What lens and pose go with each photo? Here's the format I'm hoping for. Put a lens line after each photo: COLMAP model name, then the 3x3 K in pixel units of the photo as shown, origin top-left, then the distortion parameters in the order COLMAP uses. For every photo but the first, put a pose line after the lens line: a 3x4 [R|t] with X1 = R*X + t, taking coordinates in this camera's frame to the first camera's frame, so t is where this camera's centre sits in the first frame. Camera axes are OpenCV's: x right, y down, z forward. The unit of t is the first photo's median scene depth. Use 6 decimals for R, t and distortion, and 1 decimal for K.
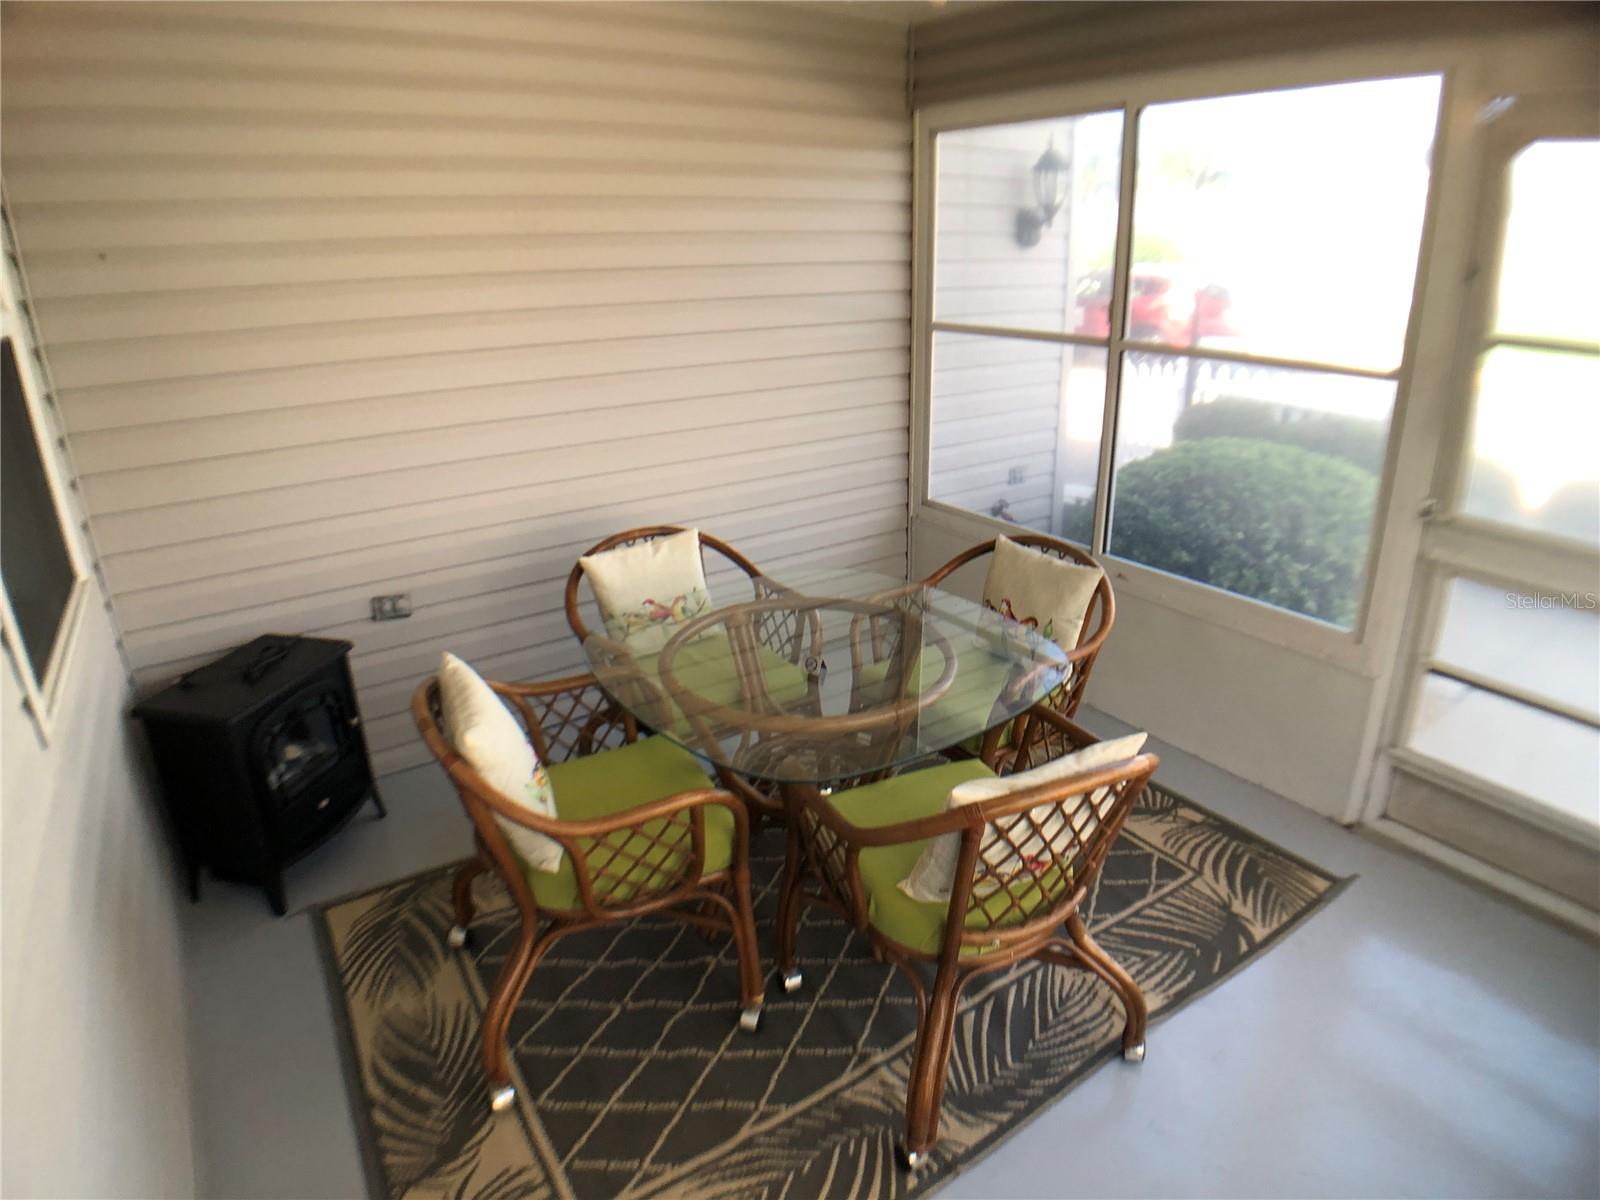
lens RADIAL K [[913.3, 0, 771.9], [0, 913.3, 596.8], [0, 0, 1]] dist [-0.081263, -0.000536]
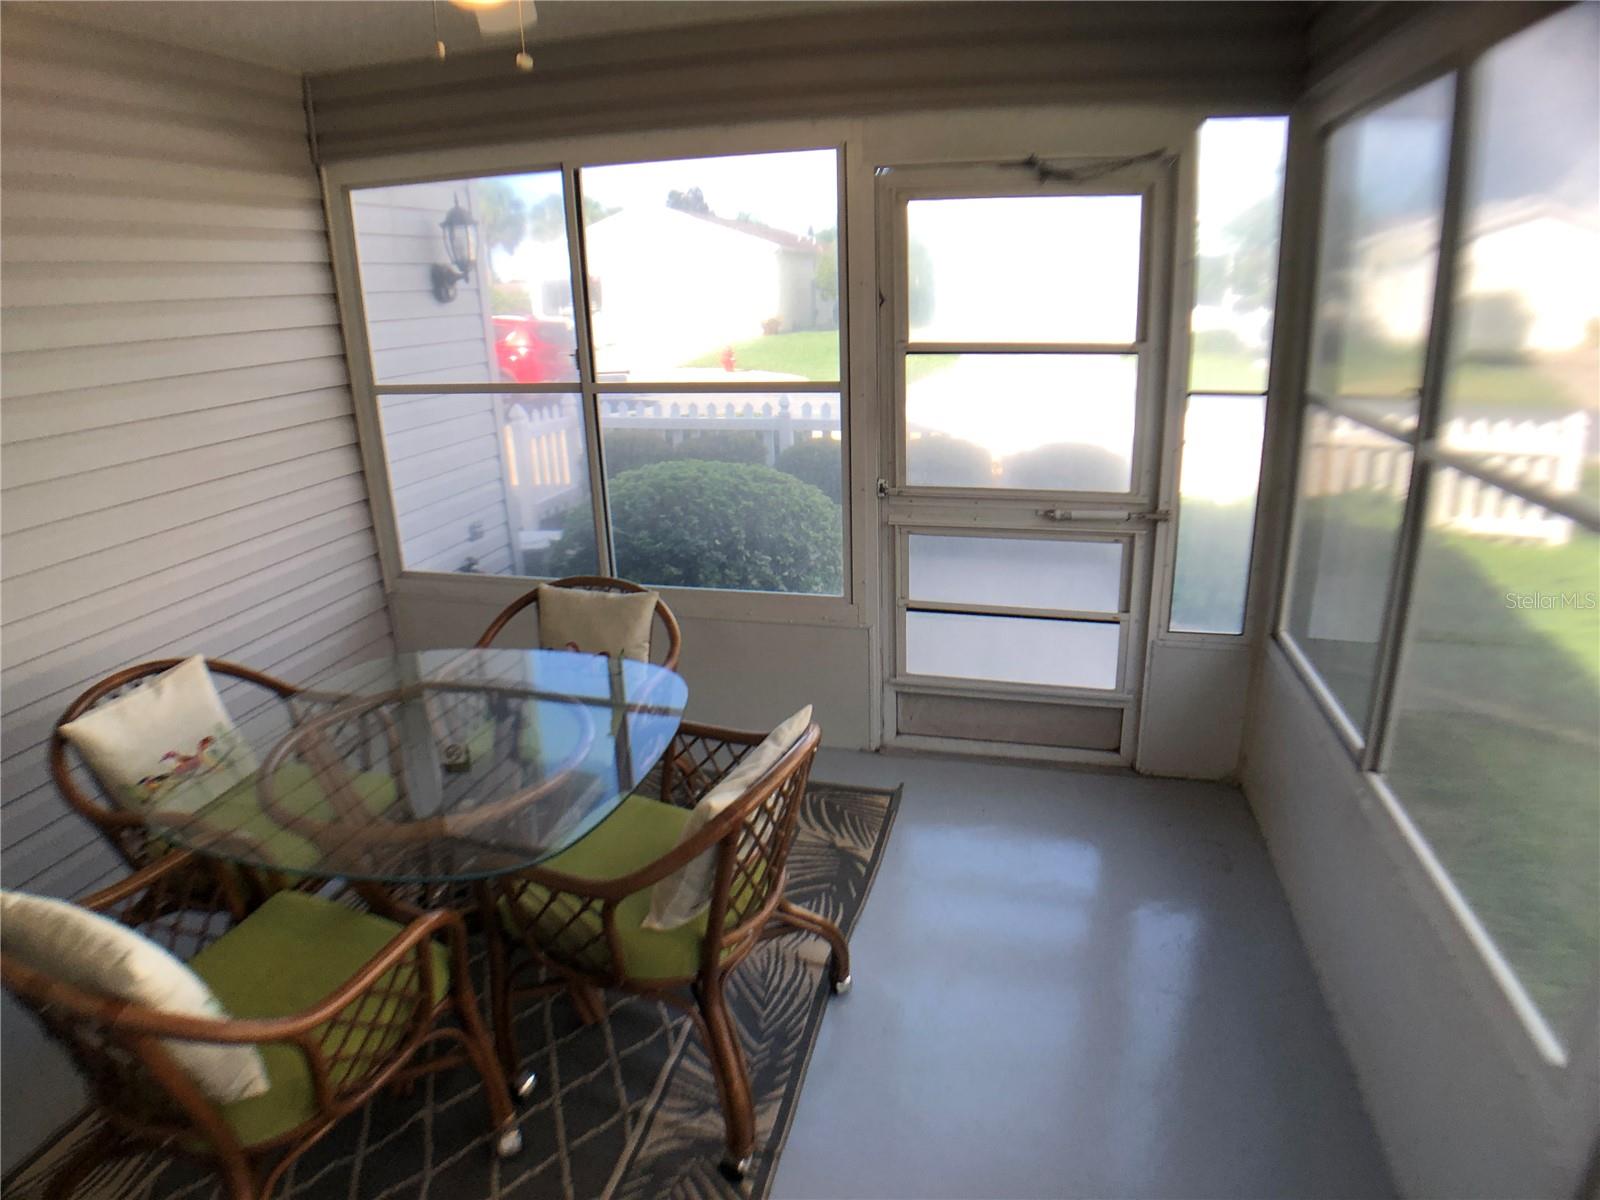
lens RADIAL K [[917.7, 0, 822.8], [0, 917.7, 597.1], [0, 0, 1]] dist [-0.086150, 0.002864]
pose [[0.745489, -0.219303, 0.629407, -0.161824], [0.251794, 0.967007, 0.038699, -0.014485], [-0.617127, 0.129631, 0.776112, 0.027625]]
